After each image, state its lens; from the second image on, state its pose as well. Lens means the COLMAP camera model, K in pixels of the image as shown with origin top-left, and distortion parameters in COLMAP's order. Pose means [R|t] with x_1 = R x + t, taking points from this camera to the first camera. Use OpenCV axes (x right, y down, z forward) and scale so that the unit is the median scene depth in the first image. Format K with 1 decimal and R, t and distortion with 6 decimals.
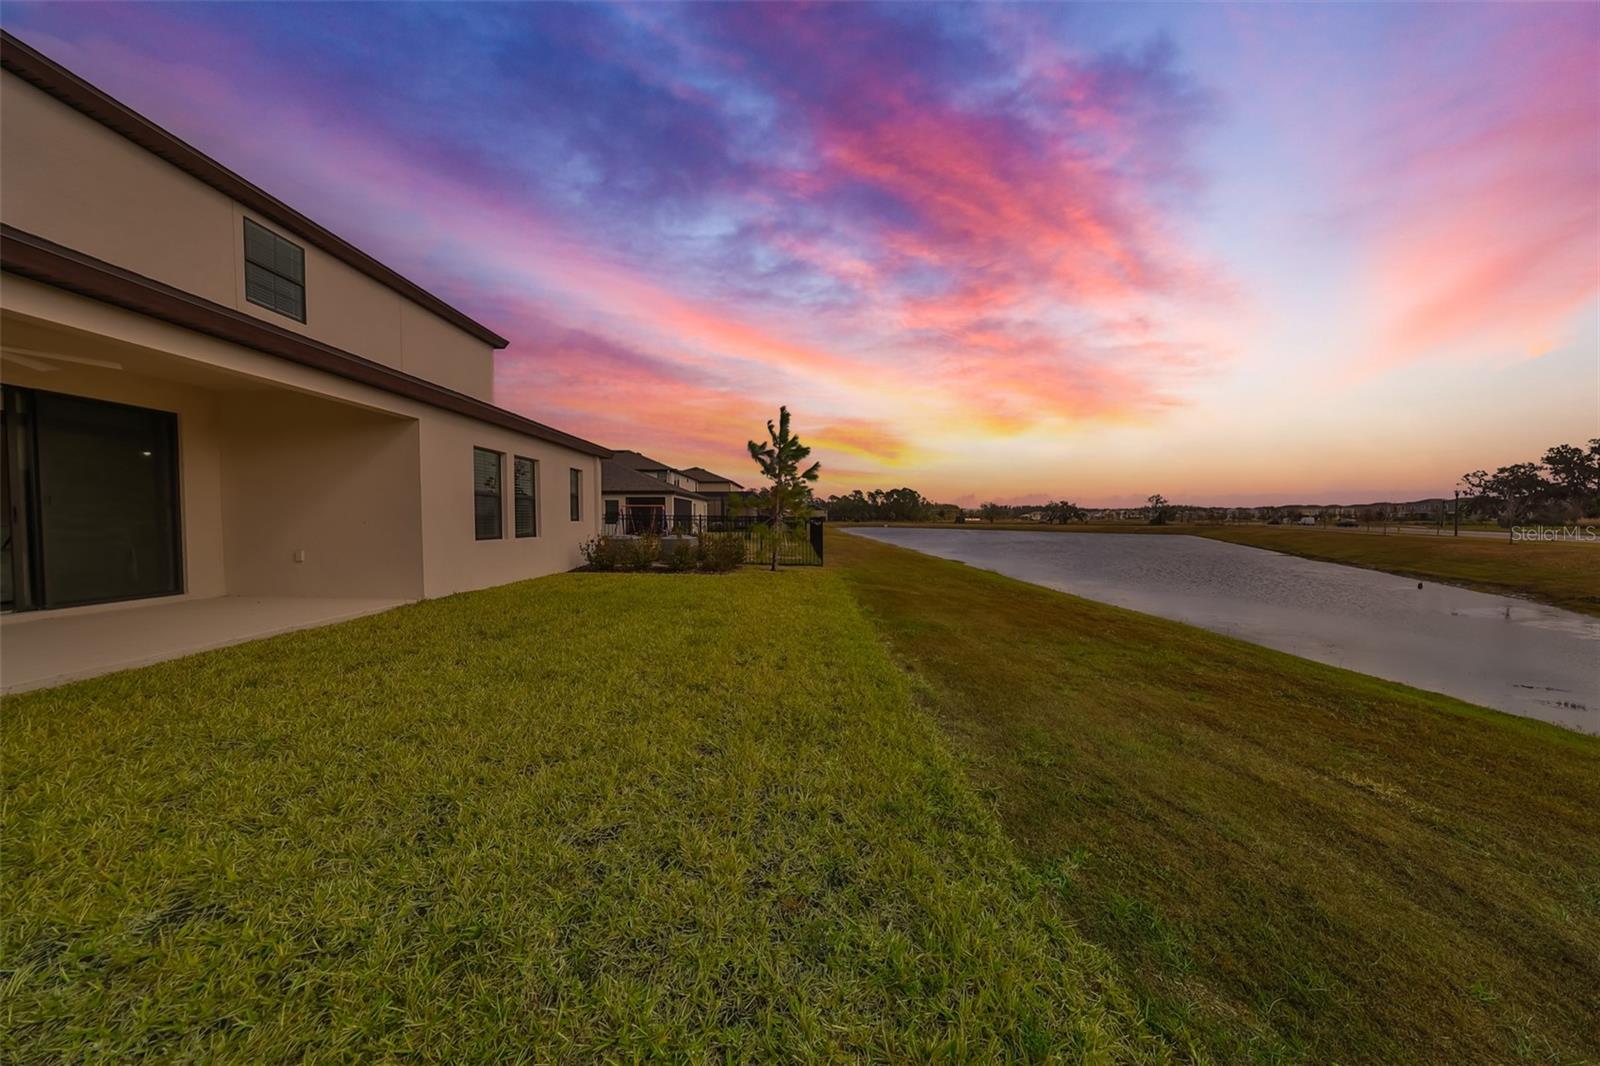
lens RADIAL K [[498.7, 0, 805.1], [0, 498.7, 536.2], [0, 0, 1]] dist [-0.003089, 0.000759]
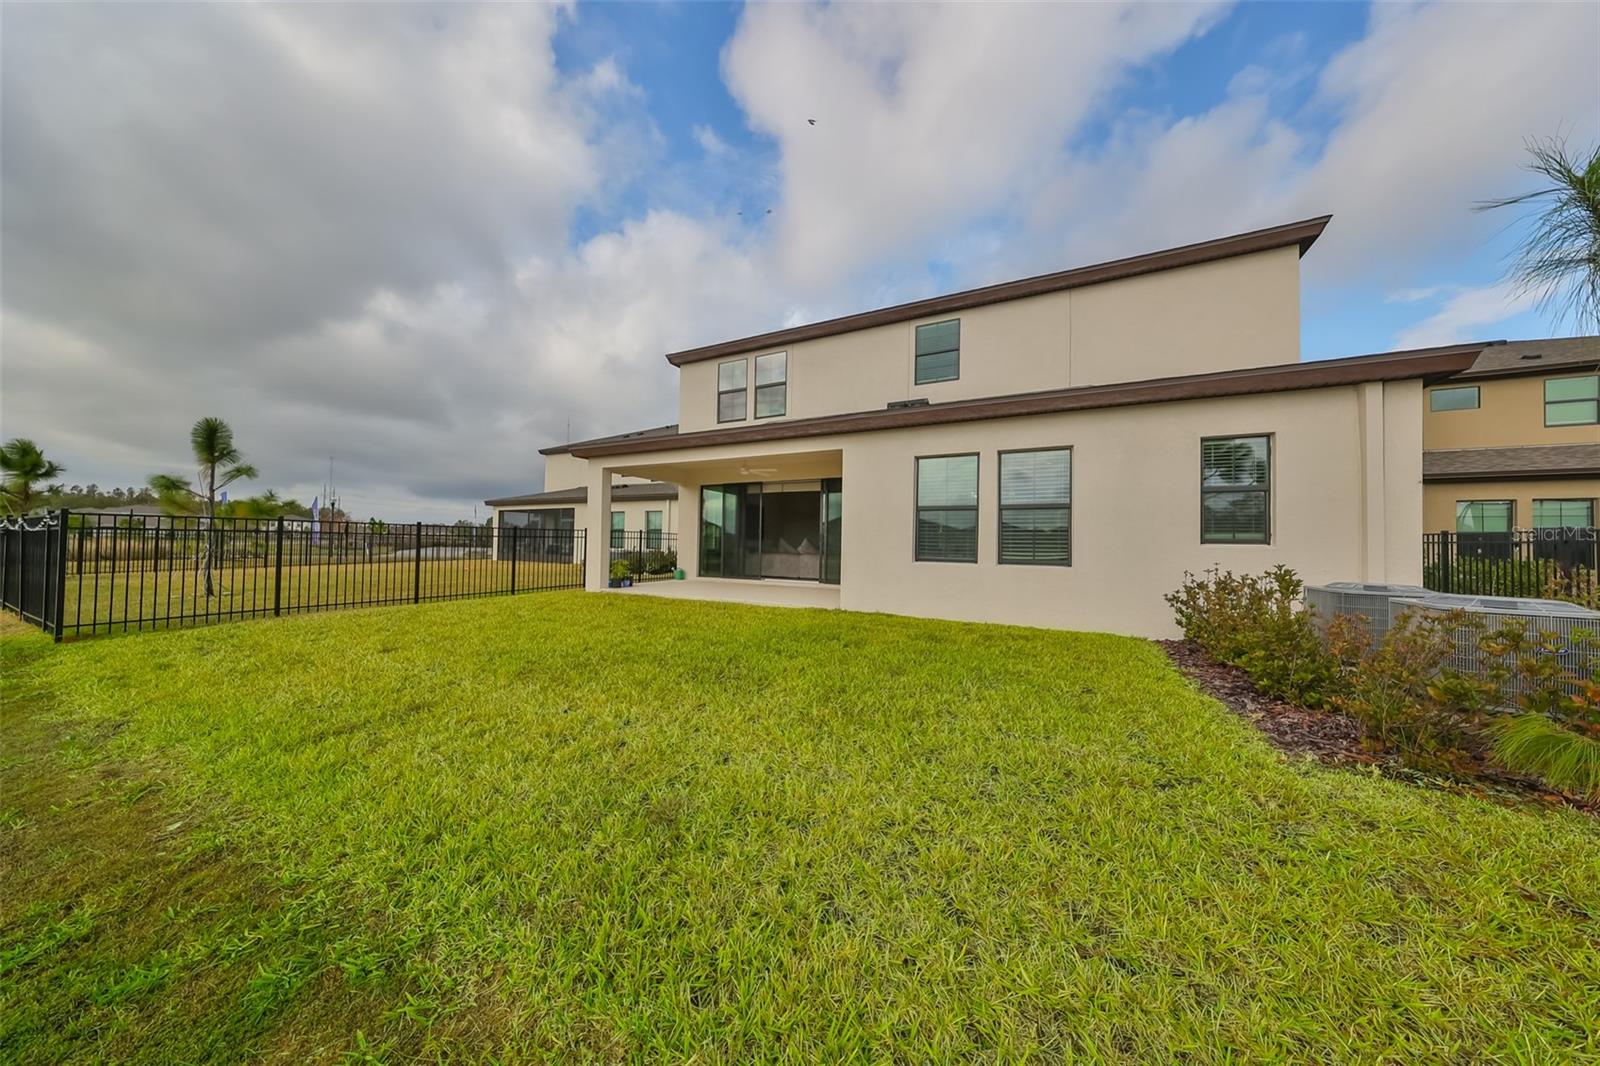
lens RADIAL K [[498.7, 0, 801.6], [0, 498.7, 534.1], [0, 0, 1]] dist [-0.003089, 0.000759]
pose [[-0.460172, -0.018600, -0.887635, 0.265786], [-0.038577, 0.999255, -0.000940, -0.035403], [0.886991, 0.033810, -0.460547, 1.329468]]
